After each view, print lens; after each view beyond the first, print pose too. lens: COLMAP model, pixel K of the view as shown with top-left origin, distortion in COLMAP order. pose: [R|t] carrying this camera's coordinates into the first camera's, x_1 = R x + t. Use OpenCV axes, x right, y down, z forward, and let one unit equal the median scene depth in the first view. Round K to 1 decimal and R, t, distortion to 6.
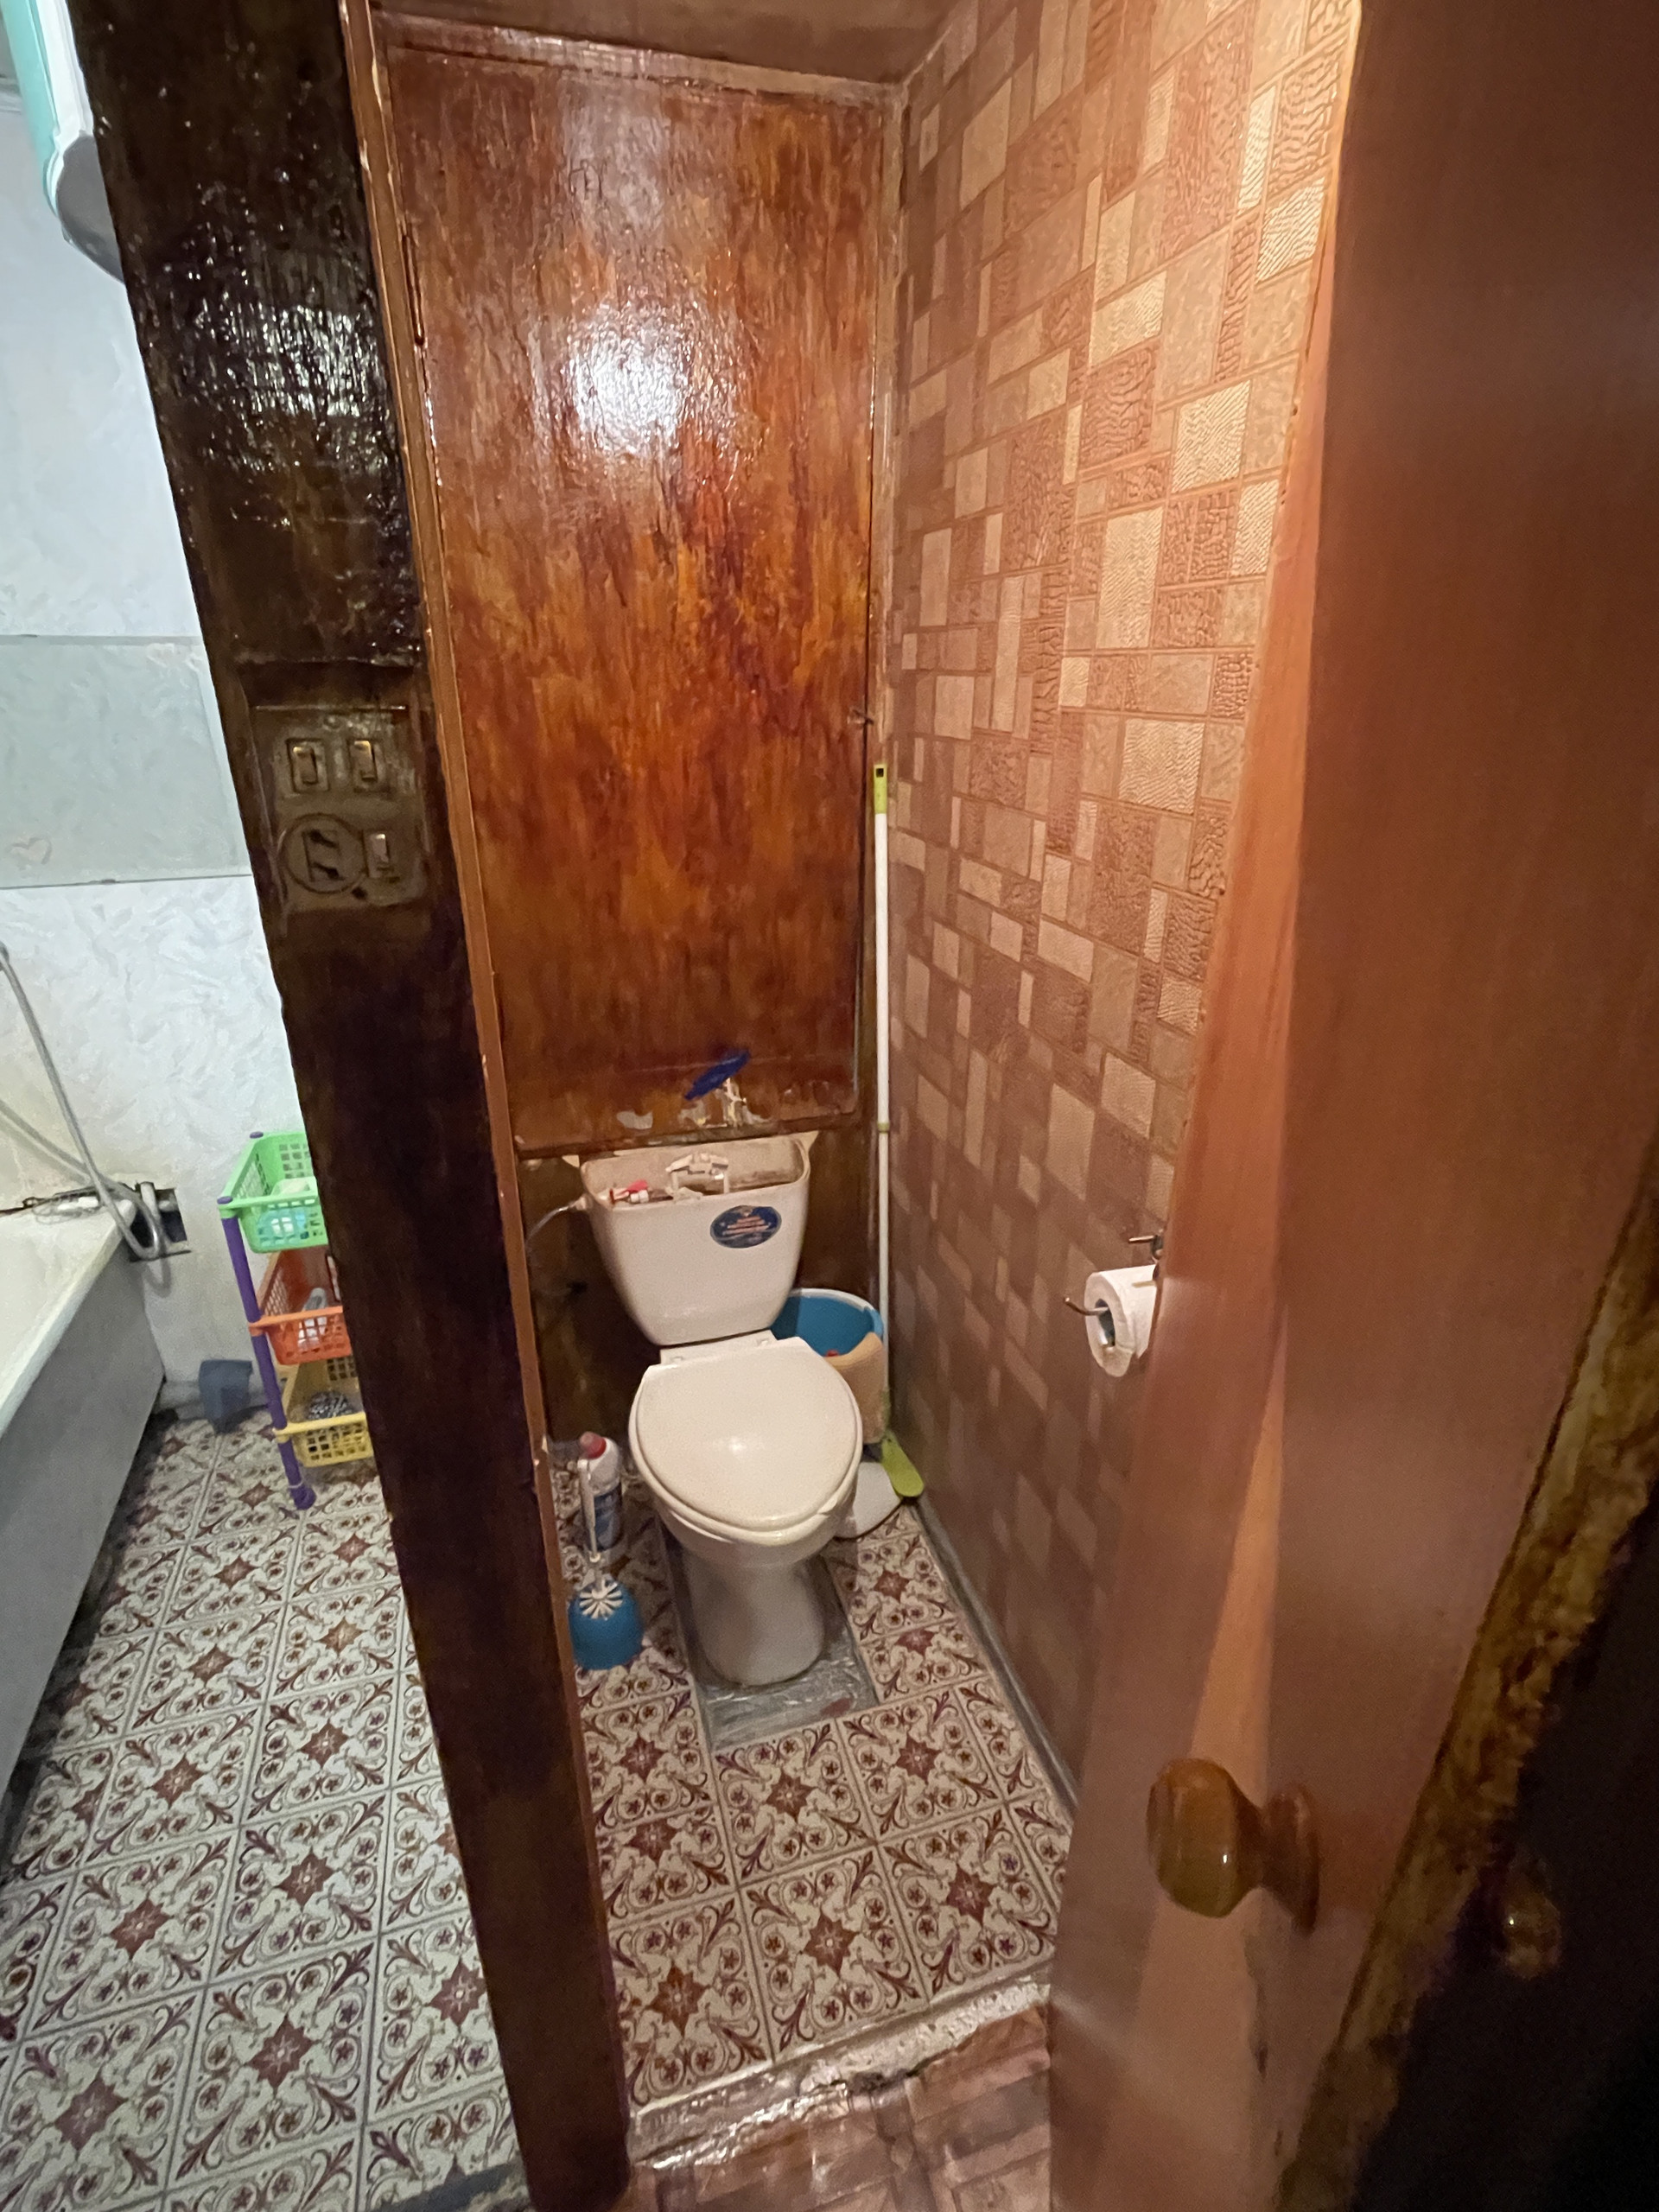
lens RADIAL K [[1028.9, 0, 820.6], [0, 1028.9, 1095.4], [0, 0, 1]] dist [-0.000594, 0.000577]
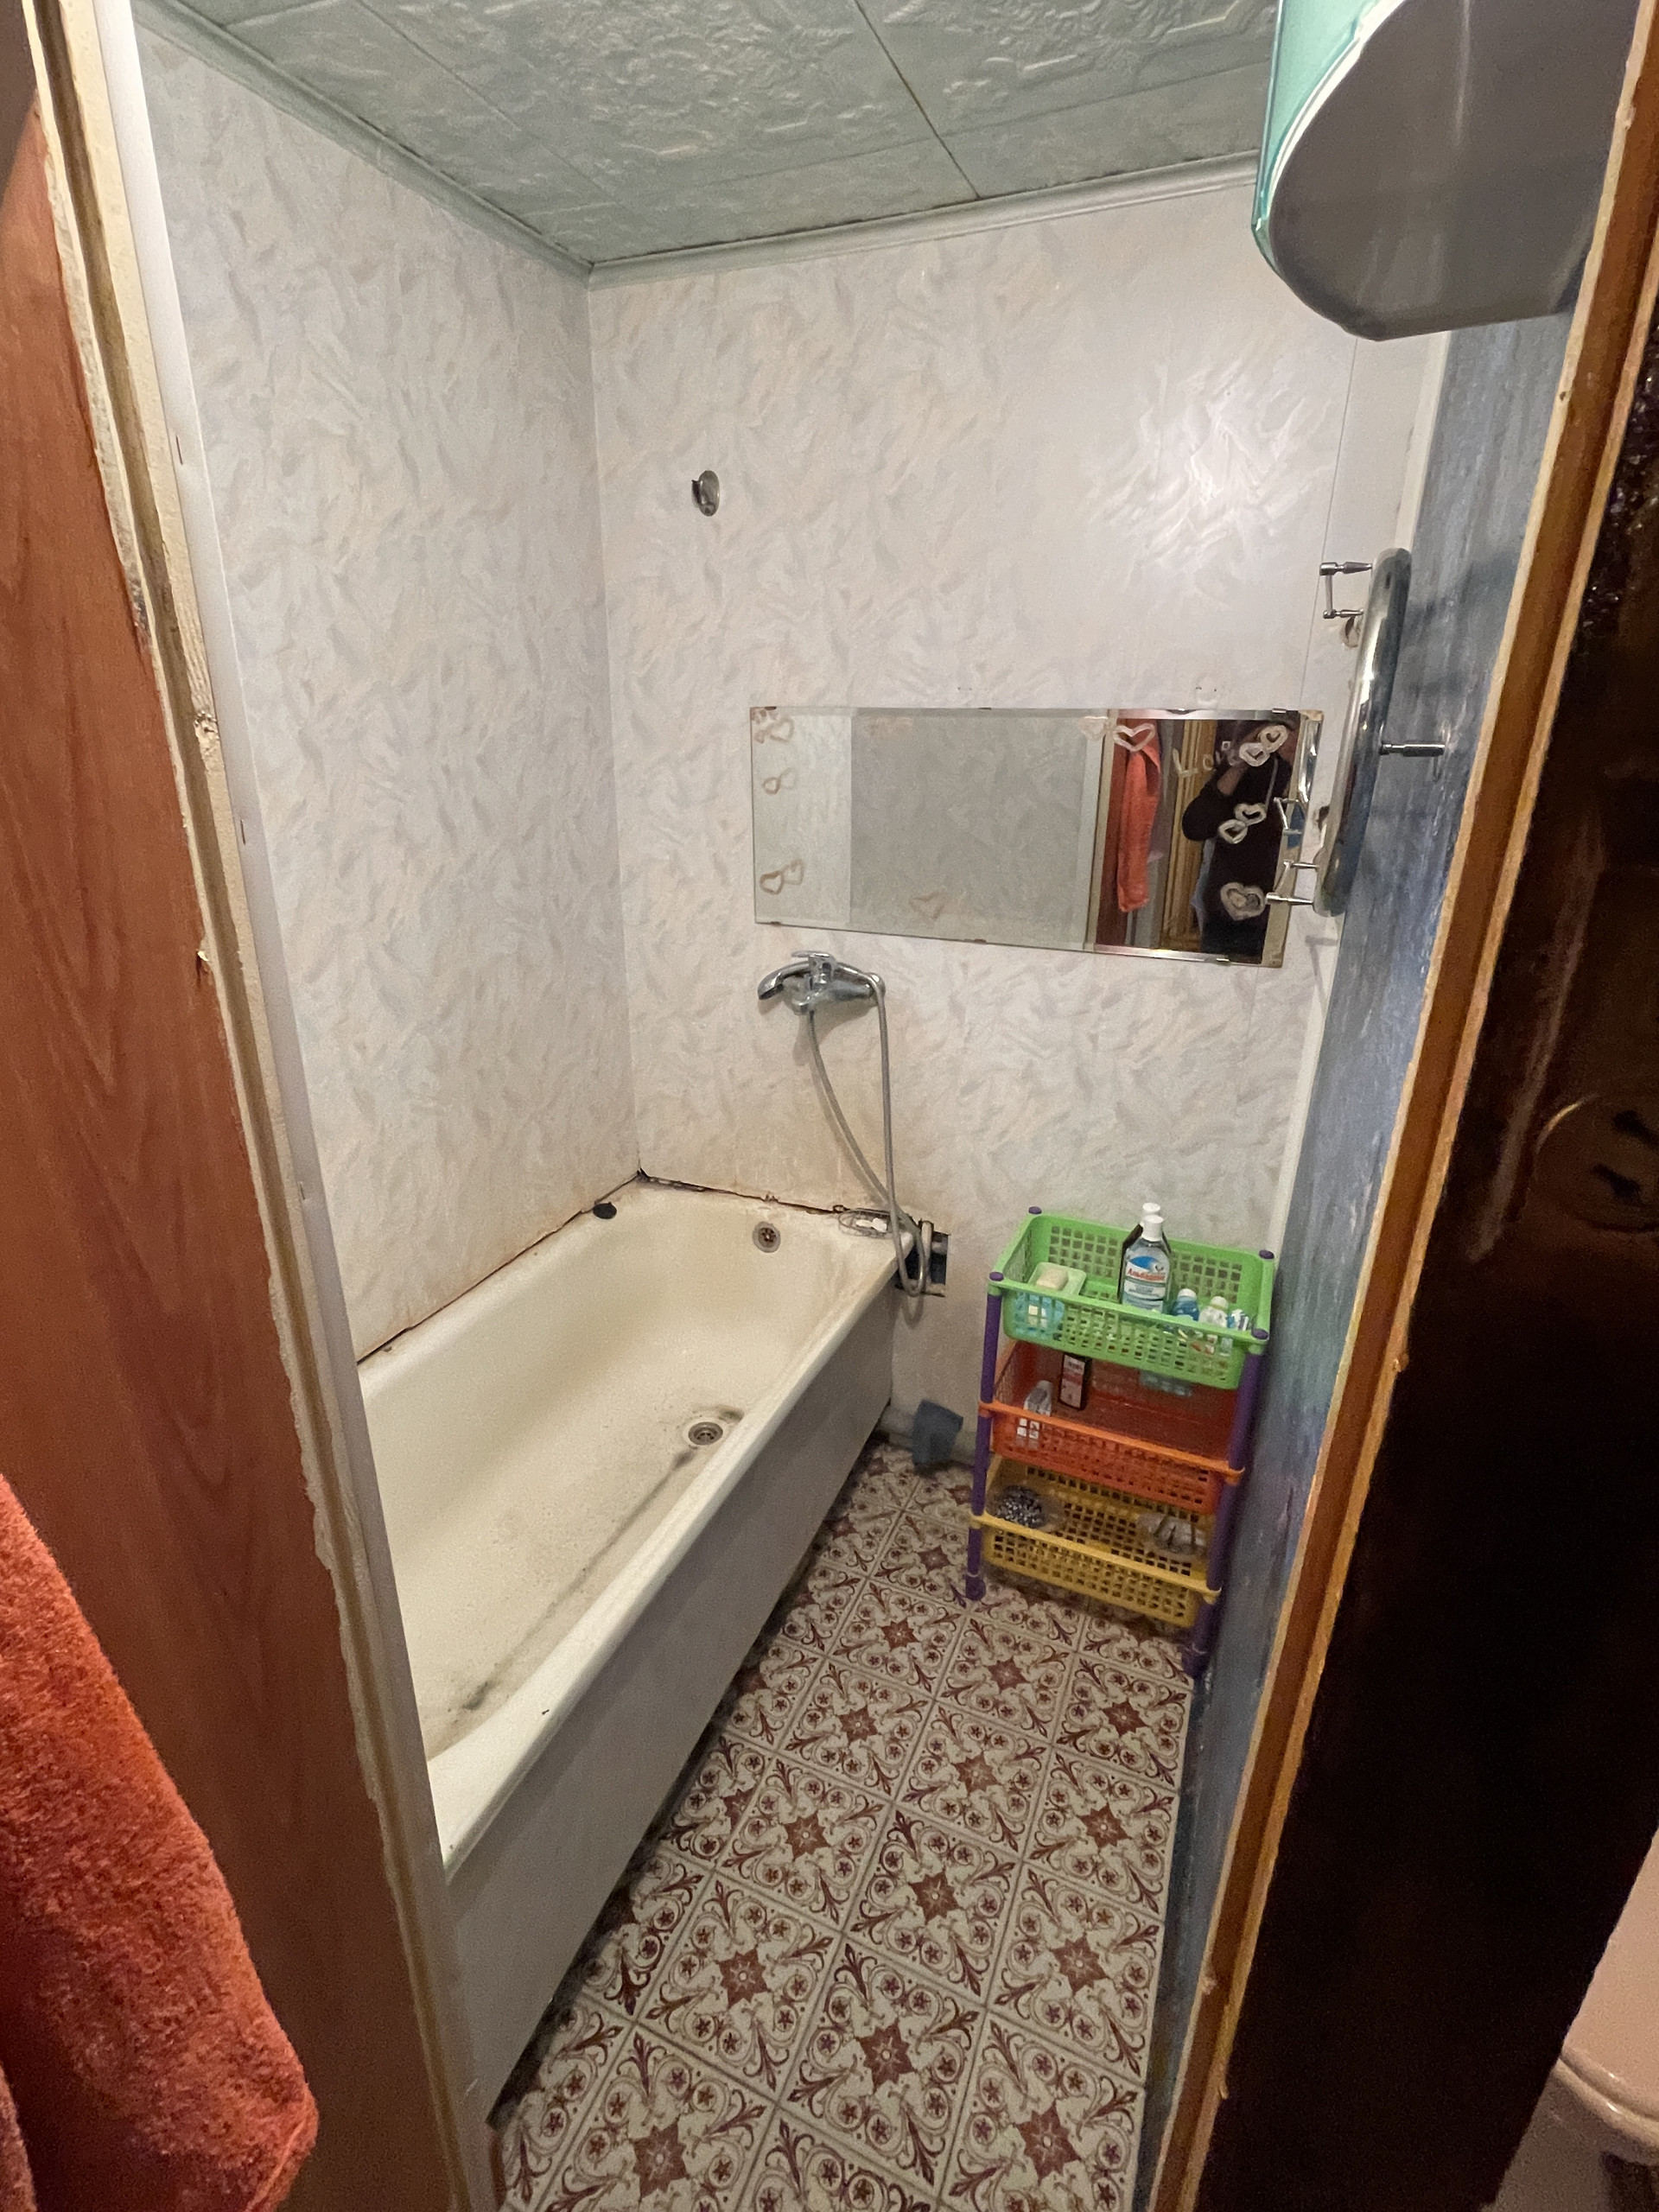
lens RADIAL K [[1028.9, 0, 830.0], [0, 1028.9, 1102.6], [0, 0, 1]] dist [-0.000594, 0.000577]
pose [[0.758438, 0.232510, -0.608860, -0.169888], [-0.263882, 0.963753, 0.039325, -0.063998], [0.595935, 0.130841, 0.792302, 0.135408]]
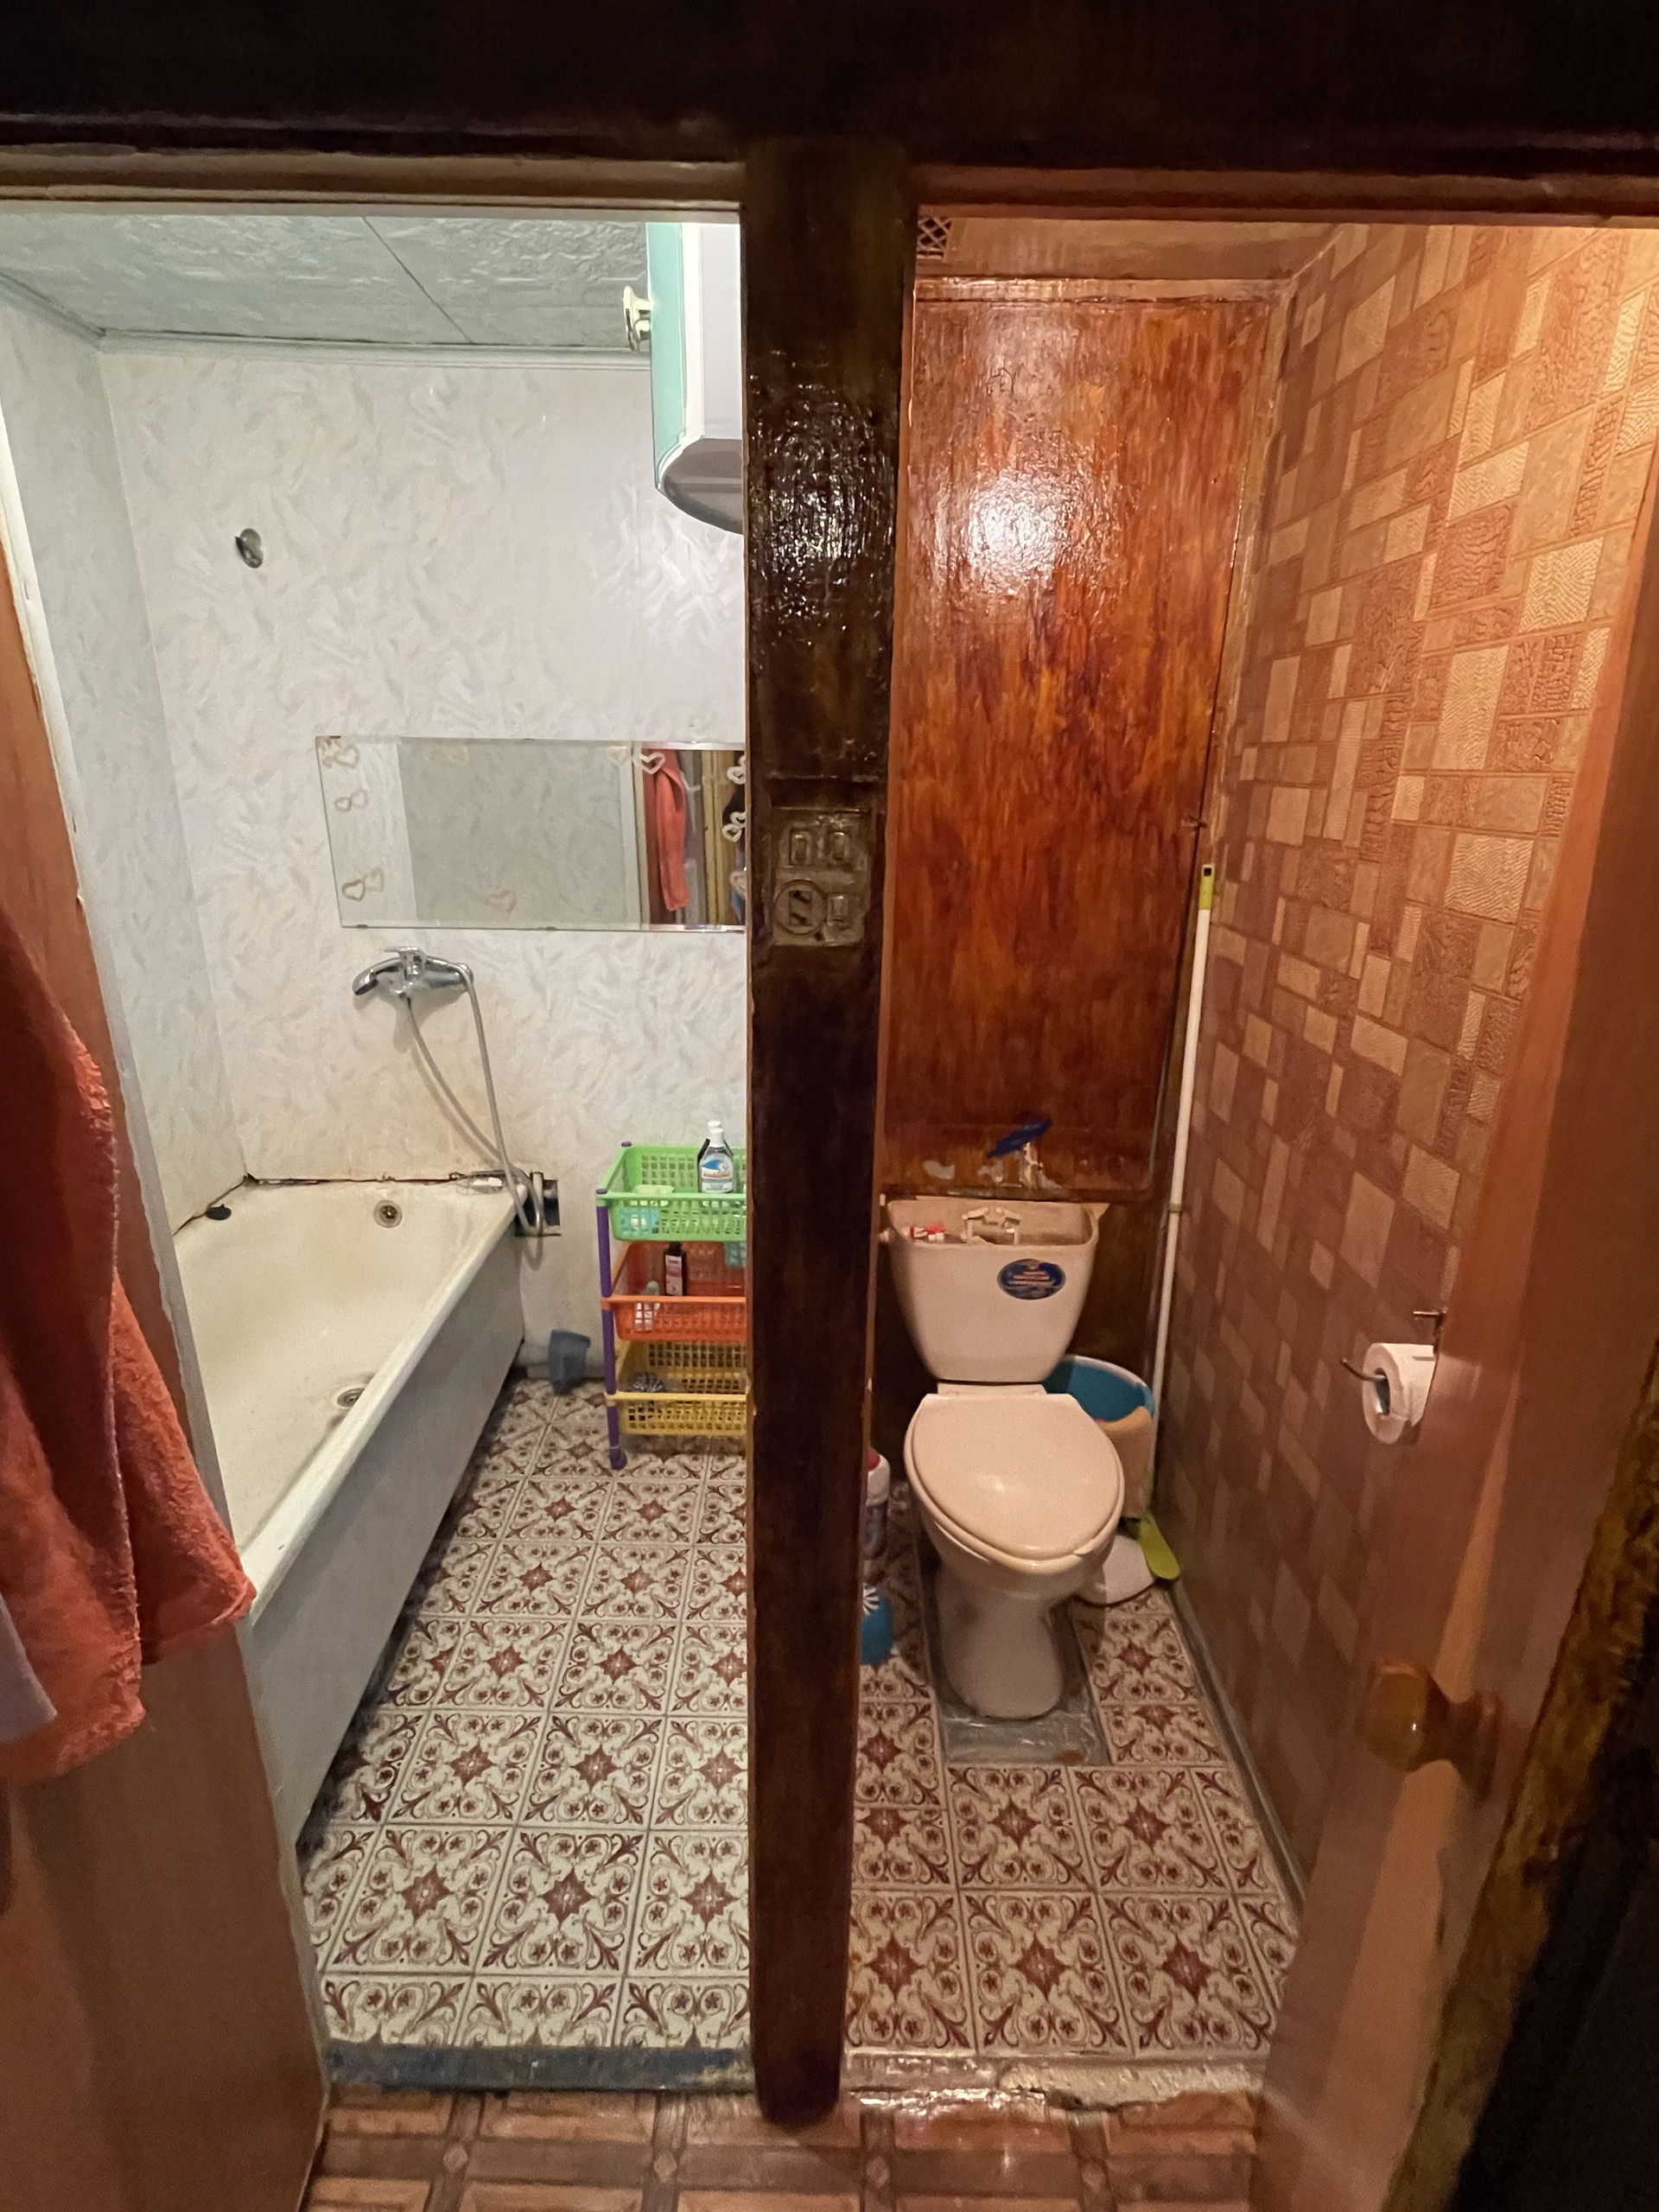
lens RADIAL K [[1028.9, 0, 824.9], [0, 1028.9, 1099.8], [0, 0, 1]] dist [-0.000594, 0.000577]
pose [[0.956969, 0.105318, -0.270404, -0.010106], [-0.126311, 0.990089, -0.061395, 0.041672], [0.261258, 0.092908, 0.960787, -0.125709]]
